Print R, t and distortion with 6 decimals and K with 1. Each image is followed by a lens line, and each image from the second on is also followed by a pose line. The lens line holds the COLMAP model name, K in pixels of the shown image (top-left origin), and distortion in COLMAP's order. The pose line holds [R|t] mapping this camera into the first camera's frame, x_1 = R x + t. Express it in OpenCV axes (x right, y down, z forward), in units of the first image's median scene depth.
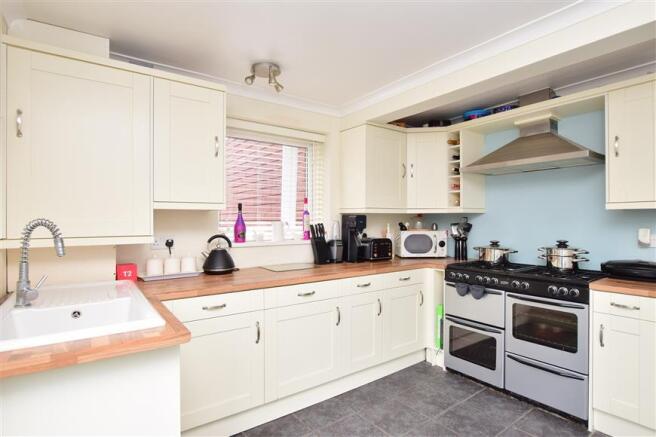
lens RADIAL K [[340.7, 0, 328.4], [0, 340.7, 221.3], [0, 0, 1]] dist [-0.012471, 0.001681]
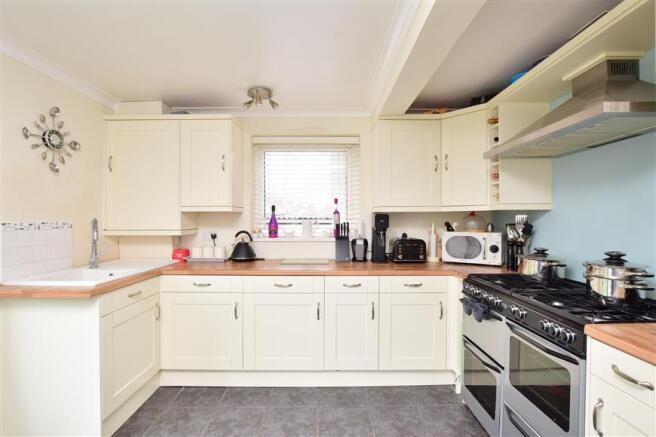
lens RADIAL K [[310.7, 0, 328.3], [0, 310.7, 219.8], [0, 0, 1]] dist [-0.022368, 0.000145]
pose [[0.806805, 0.001820, -0.590815, 0.549406], [-0.001999, 0.999998, 0.000351, -0.002206], [0.590814, 0.000898, 0.806807, 0.221672]]
